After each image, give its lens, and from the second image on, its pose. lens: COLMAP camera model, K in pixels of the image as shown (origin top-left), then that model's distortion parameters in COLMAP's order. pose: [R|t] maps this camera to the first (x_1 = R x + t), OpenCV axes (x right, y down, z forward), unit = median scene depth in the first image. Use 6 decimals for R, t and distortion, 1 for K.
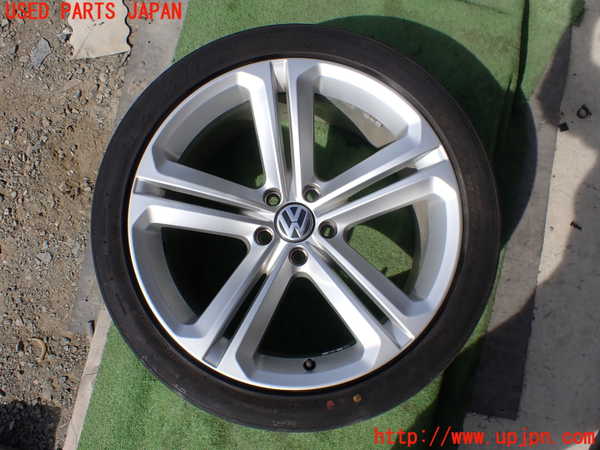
lens RADIAL K [[532.4, 0, 298.5], [0, 532.4, 233.5], [0, 0, 1]] dist [-0.050383, -0.002482]
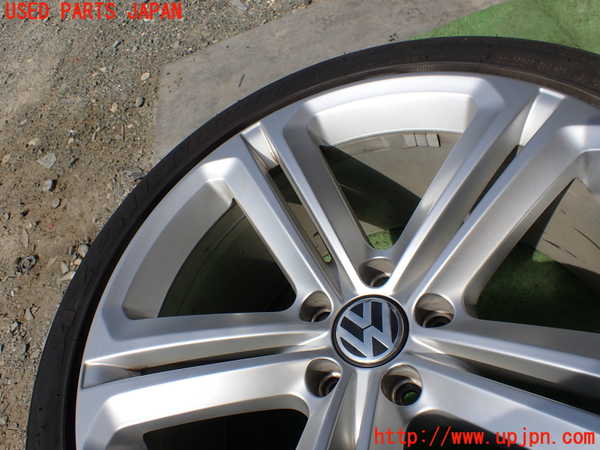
lens RADIAL K [[532.4, 0, 298.5], [0, 532.4, 233.5], [0, 0, 1]] dist [-0.050383, -0.002482]
pose [[0.893615, -0.439713, -0.090027, 0.013800], [0.323121, 0.769464, -0.550925, 0.123247], [0.311521, 0.463225, 0.829685, 0.362926]]
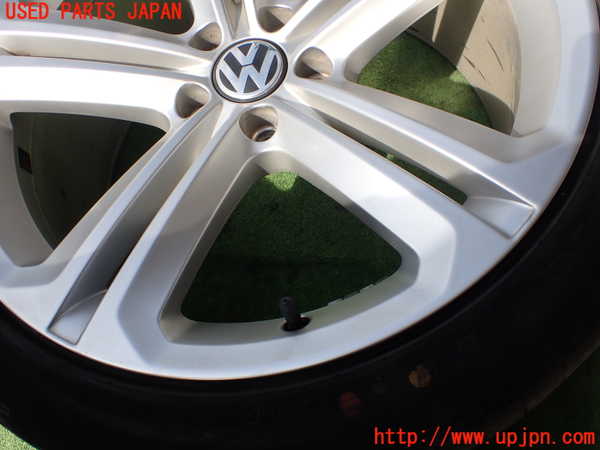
lens RADIAL K [[532.4, 0, 298.5], [0, 532.4, 233.5], [0, 0, 1]] dist [-0.050383, -0.002482]
pose [[0.980605, -0.148840, -0.127520, 0.059512], [0.108836, 0.954605, -0.277278, 0.203491], [0.163001, 0.258022, 0.952290, 0.400079]]
